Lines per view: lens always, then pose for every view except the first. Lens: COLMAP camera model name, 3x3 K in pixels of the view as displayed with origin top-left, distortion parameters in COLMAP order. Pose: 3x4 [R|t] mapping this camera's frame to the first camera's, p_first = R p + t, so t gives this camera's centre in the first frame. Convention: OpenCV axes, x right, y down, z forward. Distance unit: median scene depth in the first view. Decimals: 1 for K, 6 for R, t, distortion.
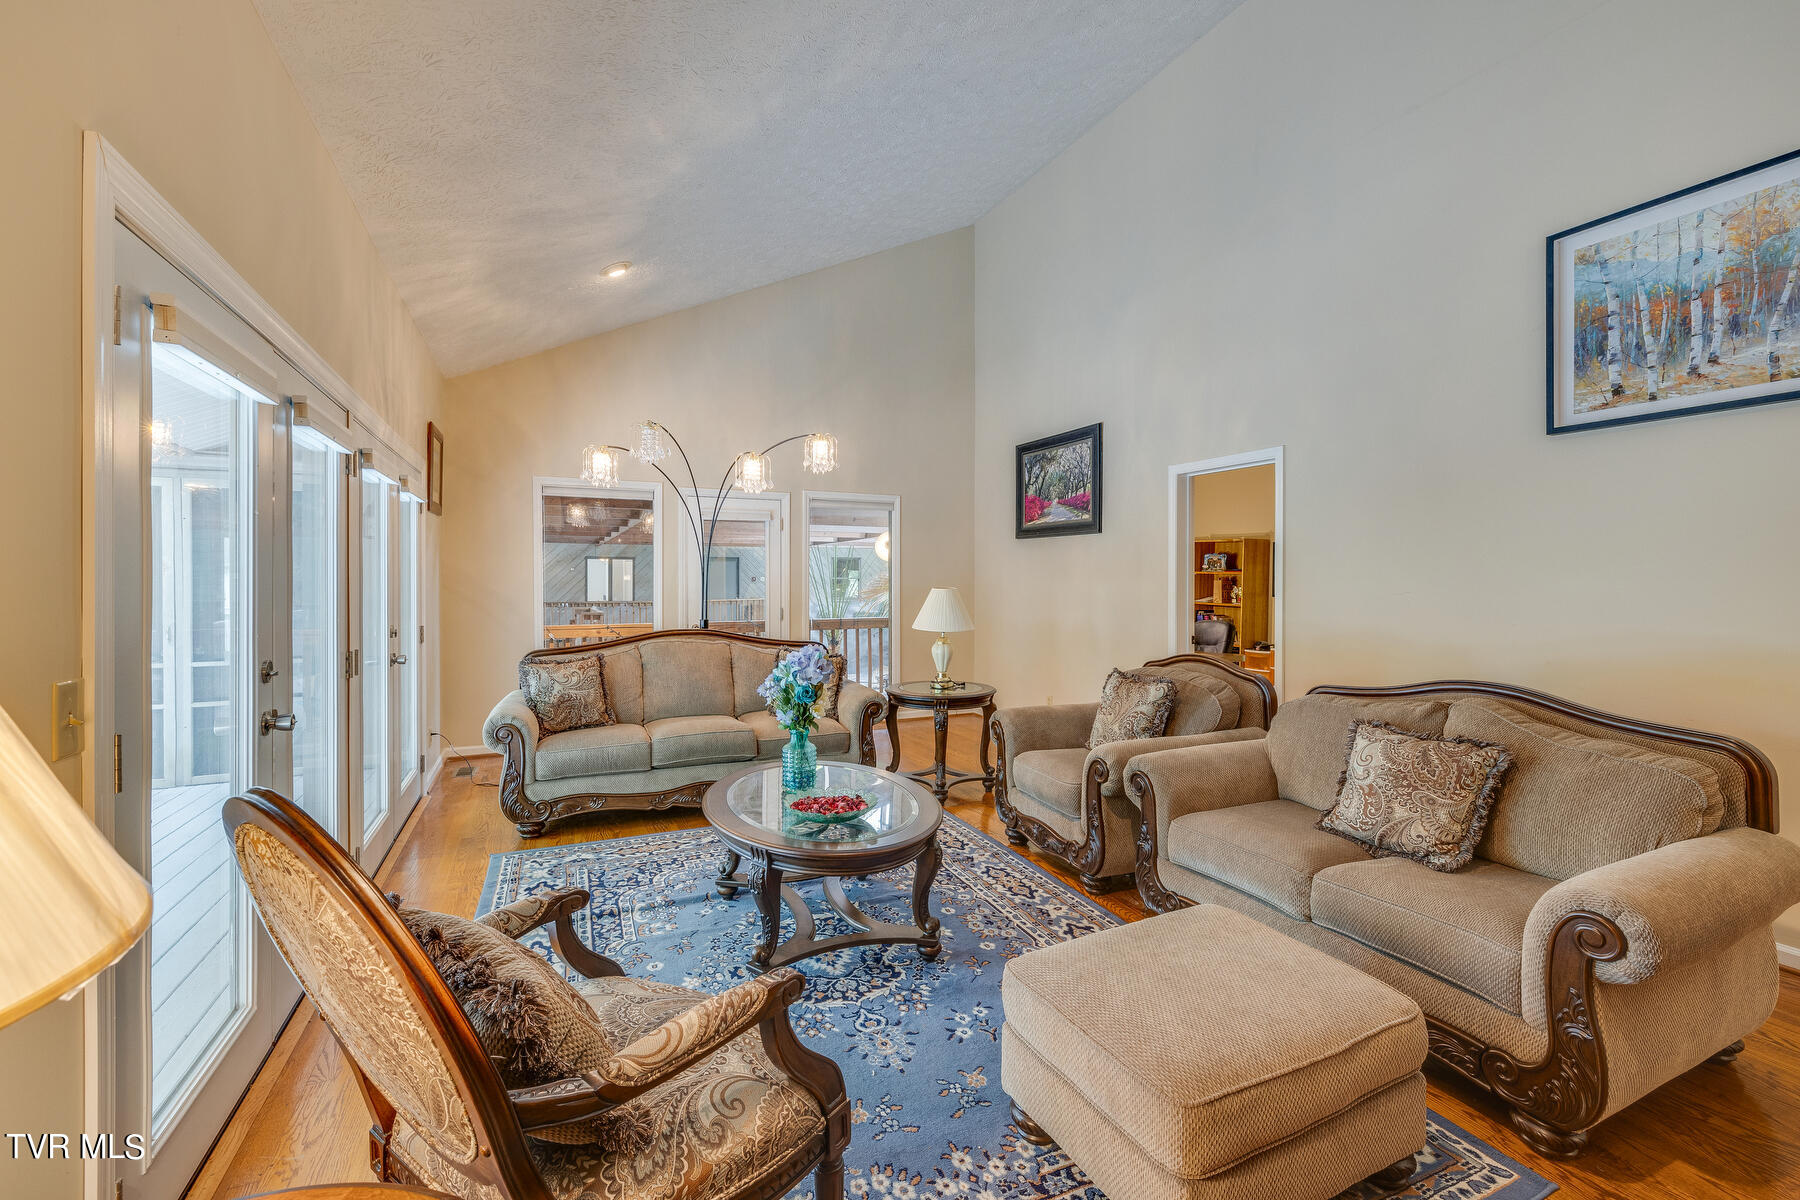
lens RADIAL K [[758.1, 0, 903.7], [0, 758.1, 593.5], [0, 0, 1]] dist [0.002083, 0.000060]
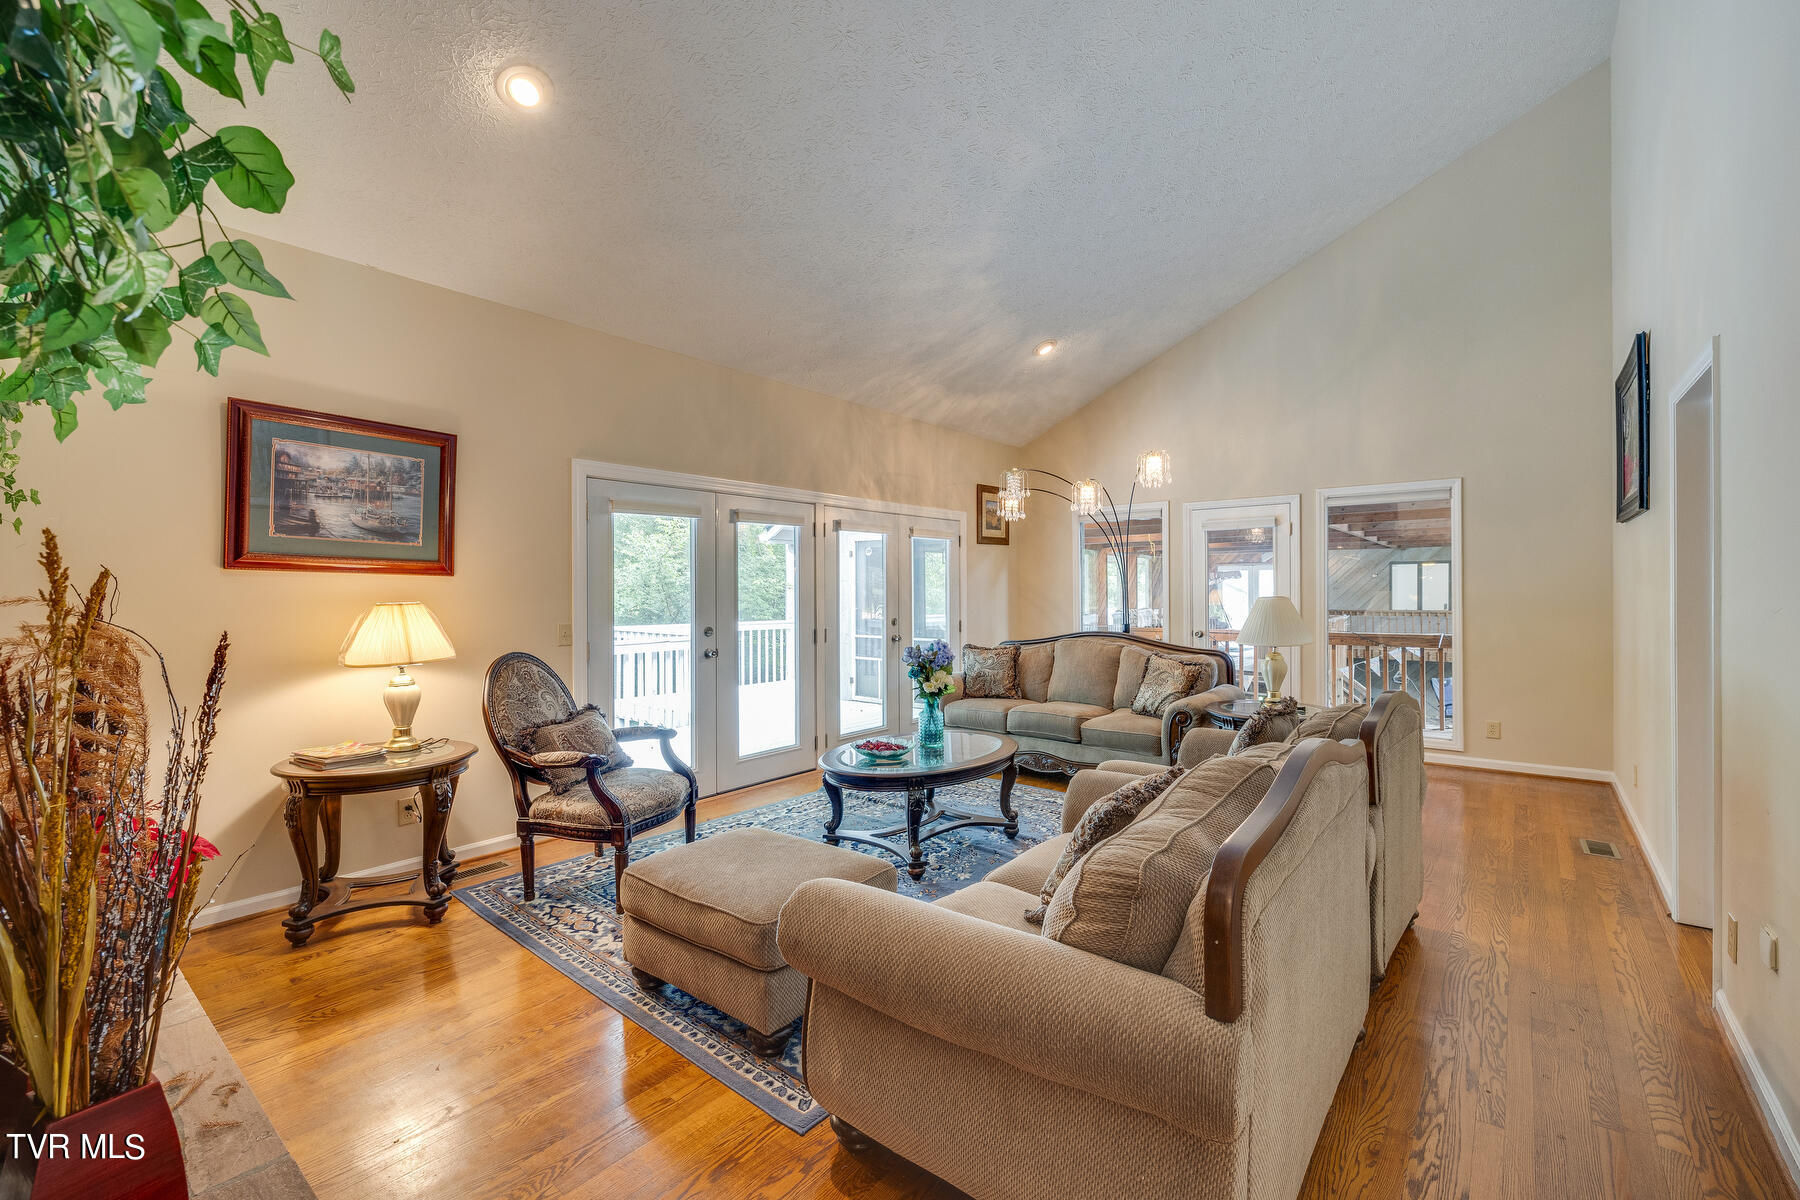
lens RADIAL K [[758.1, 0, 903.7], [0, 758.1, 593.5], [0, 0, 1]] dist [0.002083, 0.000060]
pose [[0.442377, 0.000190, -0.896829, 0.672884], [-0.009465, 0.999945, -0.004457, -0.002740], [0.896779, 0.010460, 0.442355, 0.223130]]
